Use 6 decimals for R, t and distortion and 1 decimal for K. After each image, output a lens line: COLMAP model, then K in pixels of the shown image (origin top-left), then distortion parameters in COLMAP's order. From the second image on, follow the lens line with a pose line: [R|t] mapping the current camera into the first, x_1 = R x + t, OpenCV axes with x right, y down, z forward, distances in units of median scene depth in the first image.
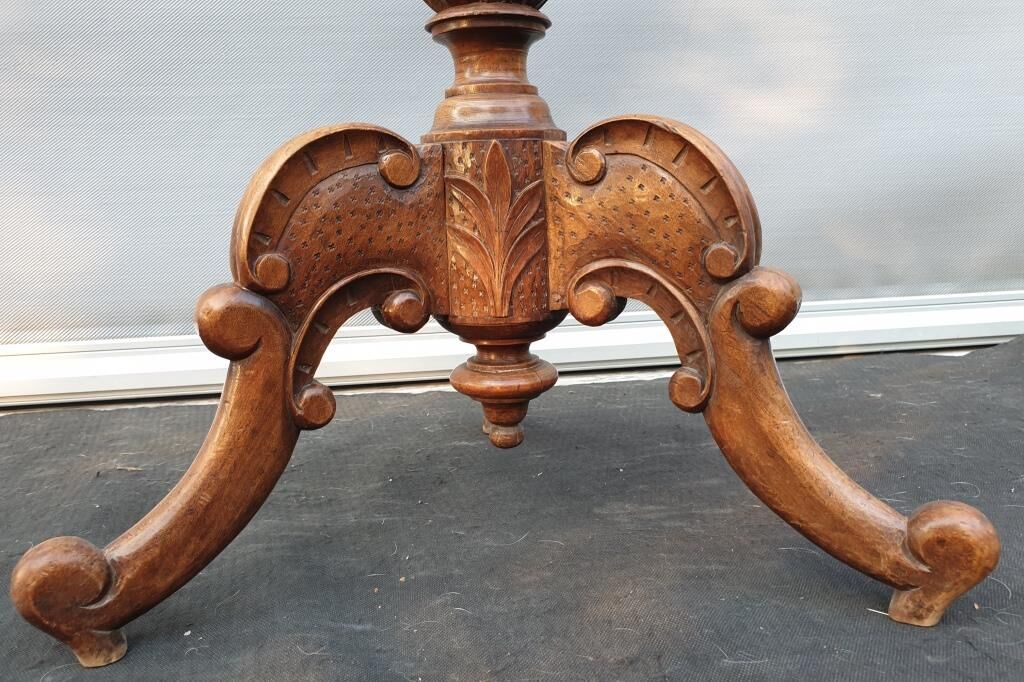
lens RADIAL K [[778.8, 0, 520.2], [0, 778.8, 378.1], [0, 0, 1]] dist [-0.004784, -0.005621]
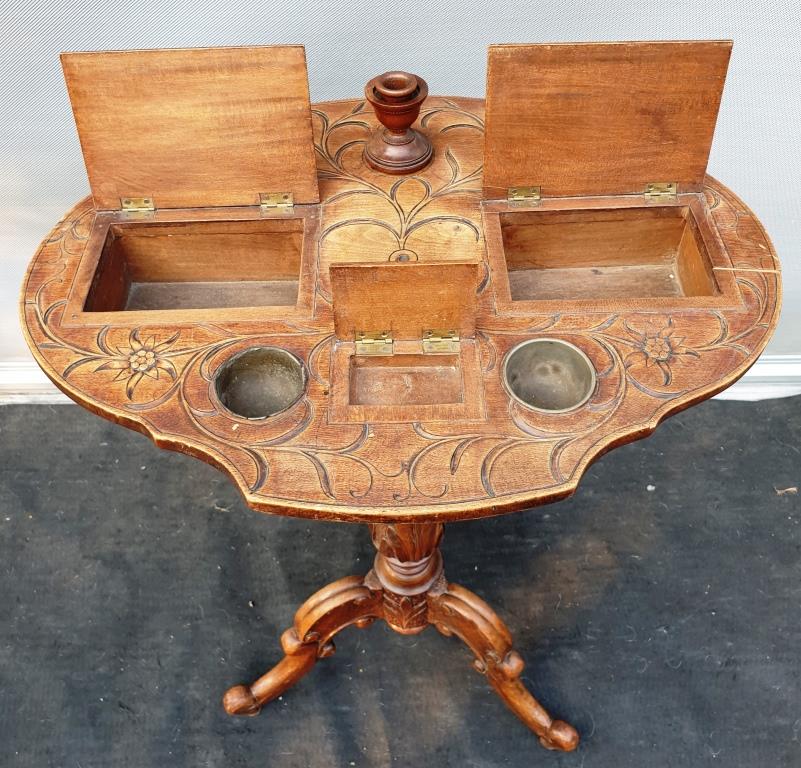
lens RADIAL K [[794.2, 0, 422.7], [0, 794.2, 334.1], [0, 0, 1]] dist [-0.010848, 0.000000]
pose [[0.991623, 0.119008, -0.050210, 0.045033], [-0.069625, 0.819897, 0.568261, -2.340399], [0.108795, -0.560005, 0.821315, -0.495288]]
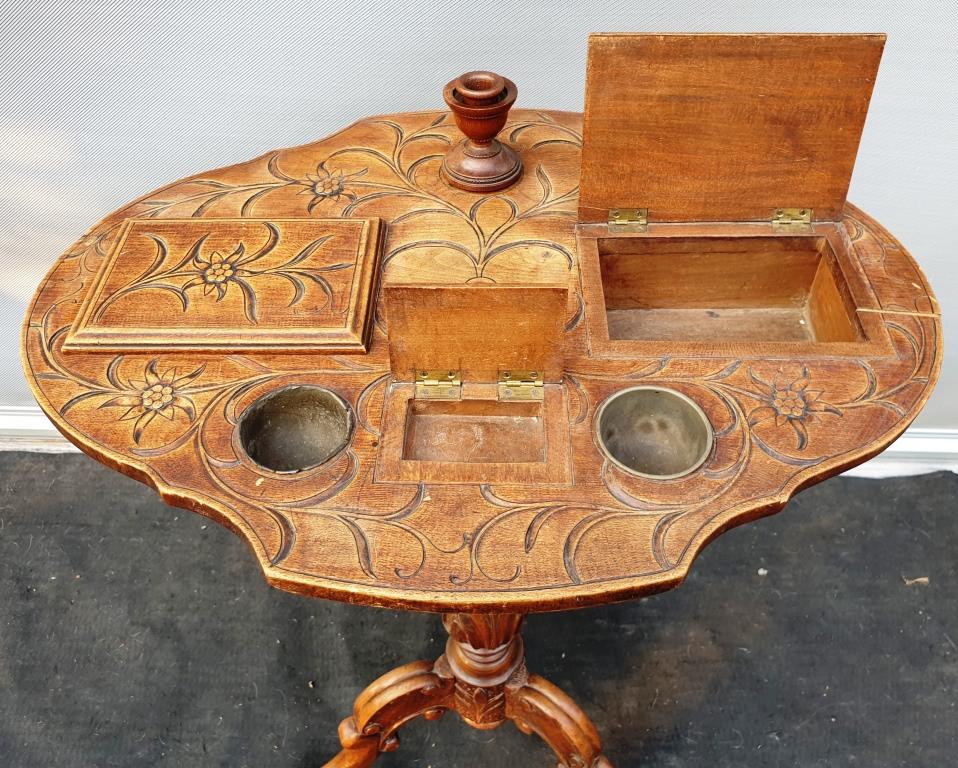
lens RADIAL K [[816.2, 0, 492.9], [0, 816.2, 360.2], [0, 0, 1]] dist [-0.034981, 0.046341]
pose [[0.984964, 0.147324, -0.090234, 0.067765], [-0.077530, 0.843695, 0.531194, -2.193021], [0.154387, -0.516211, 0.842431, -0.329336]]
